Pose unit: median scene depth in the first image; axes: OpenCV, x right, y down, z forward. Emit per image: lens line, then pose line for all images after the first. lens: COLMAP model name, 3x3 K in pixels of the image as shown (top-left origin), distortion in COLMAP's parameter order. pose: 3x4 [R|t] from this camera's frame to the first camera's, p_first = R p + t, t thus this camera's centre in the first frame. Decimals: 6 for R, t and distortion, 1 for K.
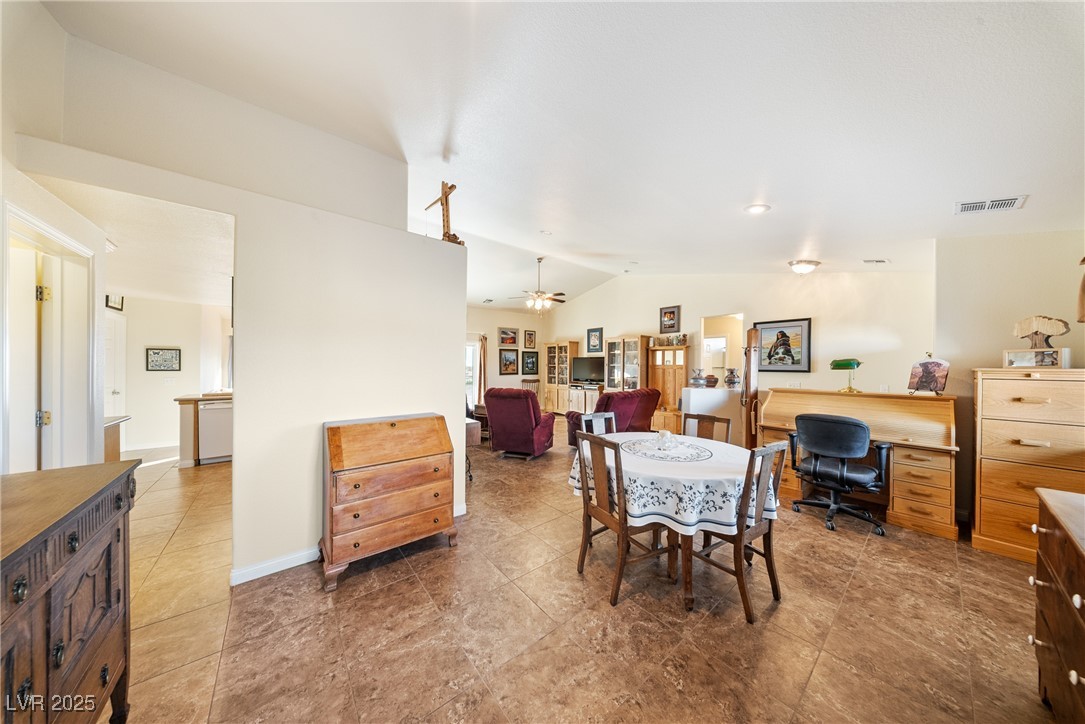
lens RADIAL K [[324.6, 0, 543.7], [0, 324.6, 366.4], [0, 0, 1]] dist [-0.001014, -0.000056]
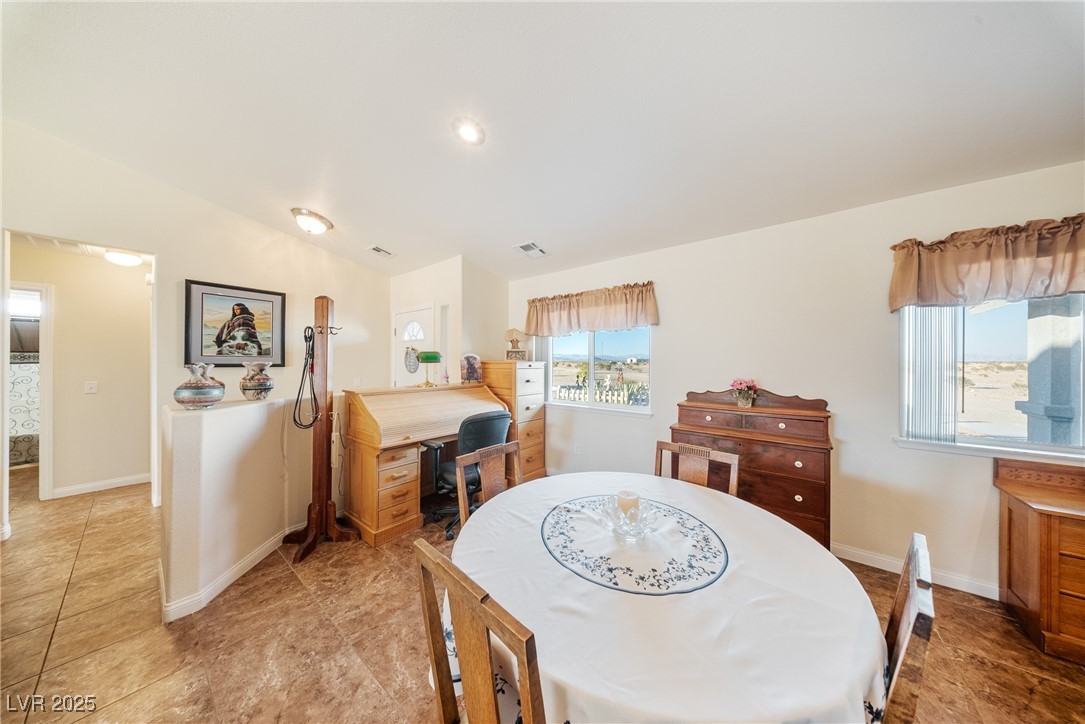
lens RADIAL K [[324.6, 0, 544.9], [0, 324.6, 361.3], [0, 0, 1]] dist [-0.001014, -0.000056]
pose [[-0.220308, -0.006700, 0.975407, -0.033200], [-0.005808, 0.999968, 0.005557, -0.001047], [-0.975413, -0.004441, -0.220340, 0.557987]]
